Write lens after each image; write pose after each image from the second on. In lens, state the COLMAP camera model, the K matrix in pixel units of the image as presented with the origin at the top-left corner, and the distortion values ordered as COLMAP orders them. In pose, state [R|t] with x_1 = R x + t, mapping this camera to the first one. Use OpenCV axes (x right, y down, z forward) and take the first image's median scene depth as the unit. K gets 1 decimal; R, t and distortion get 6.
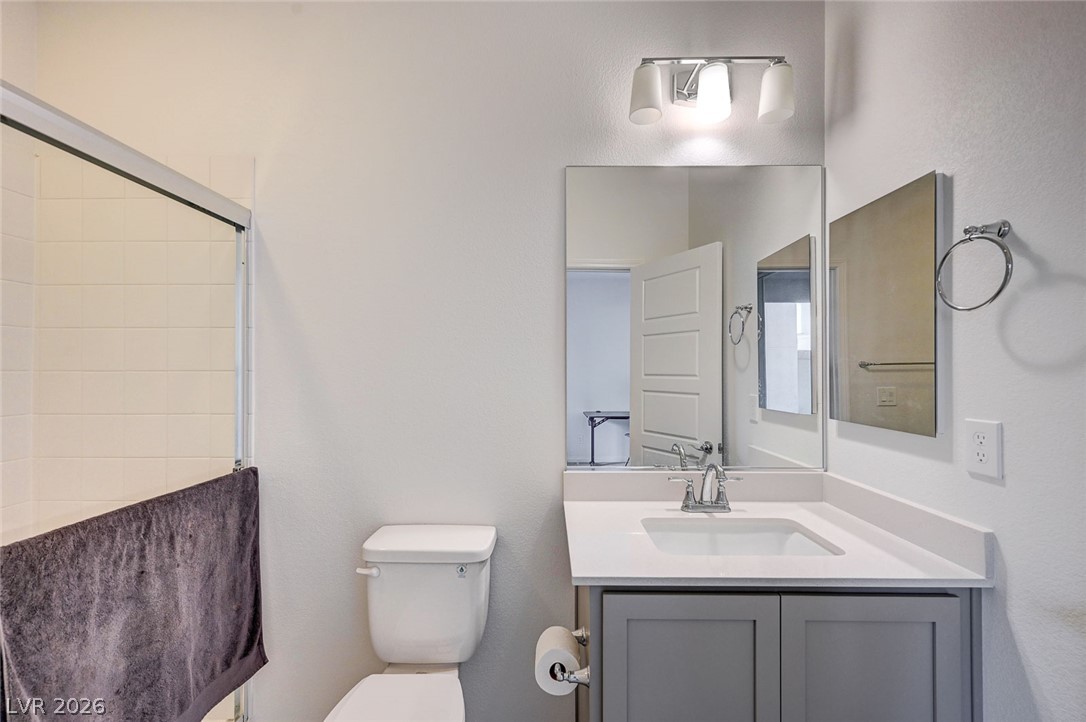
lens RADIAL K [[436.2, 0, 542.8], [0, 436.2, 372.4], [0, 0, 1]] dist [-0.002400, 0.000671]
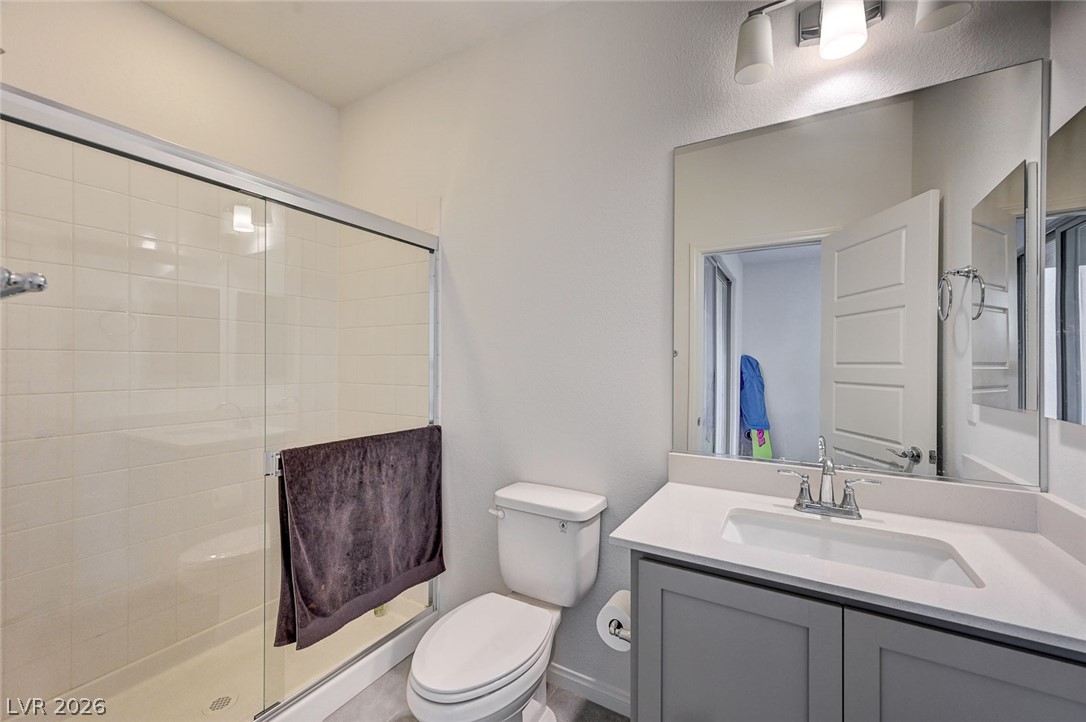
lens RADIAL K [[428.2, 0, 542.9], [0, 428.2, 370.9], [0, 0, 1]] dist [-0.000802, -0.000055]
pose [[0.870920, 0.012403, -0.491268, 0.322715], [-0.007817, 0.999905, 0.011386, 0.033552], [0.491362, -0.006076, 0.870934, -0.006809]]
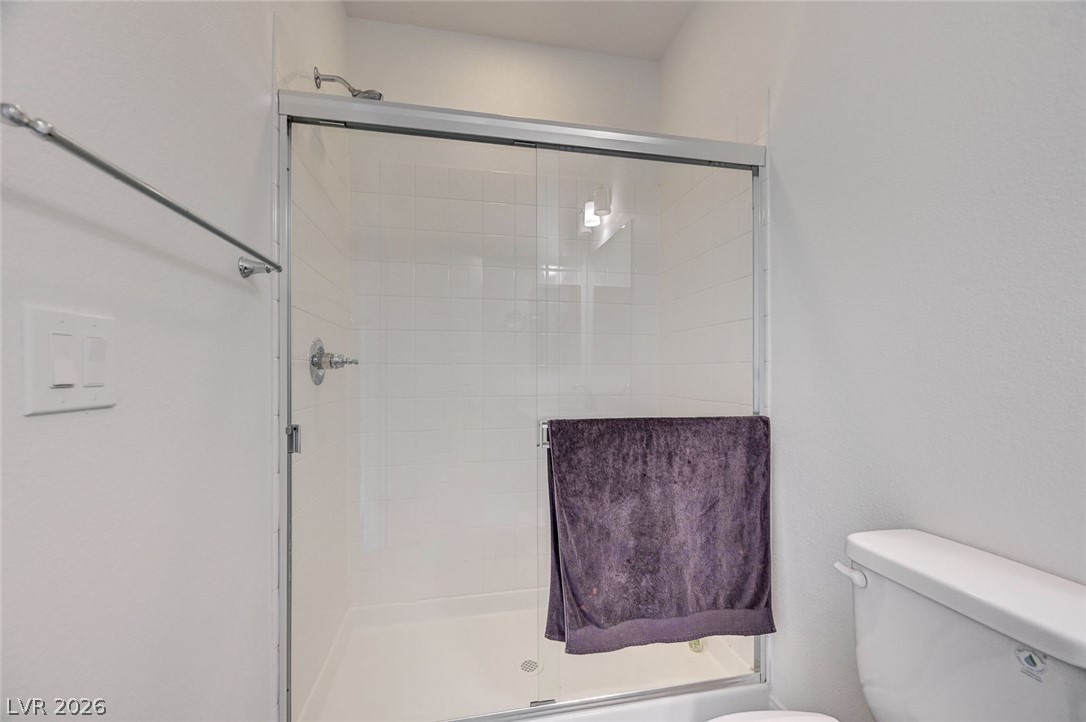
lens RADIAL K [[428.2, 0, 542.9], [0, 428.2, 370.9], [0, 0, 1]] dist [-0.000802, -0.000055]
pose [[0.213882, 0.001550, -0.976858, 0.161847], [-0.003587, 0.999993, 0.000801, 0.139353], [0.976853, 0.003332, 0.213886, 0.384593]]
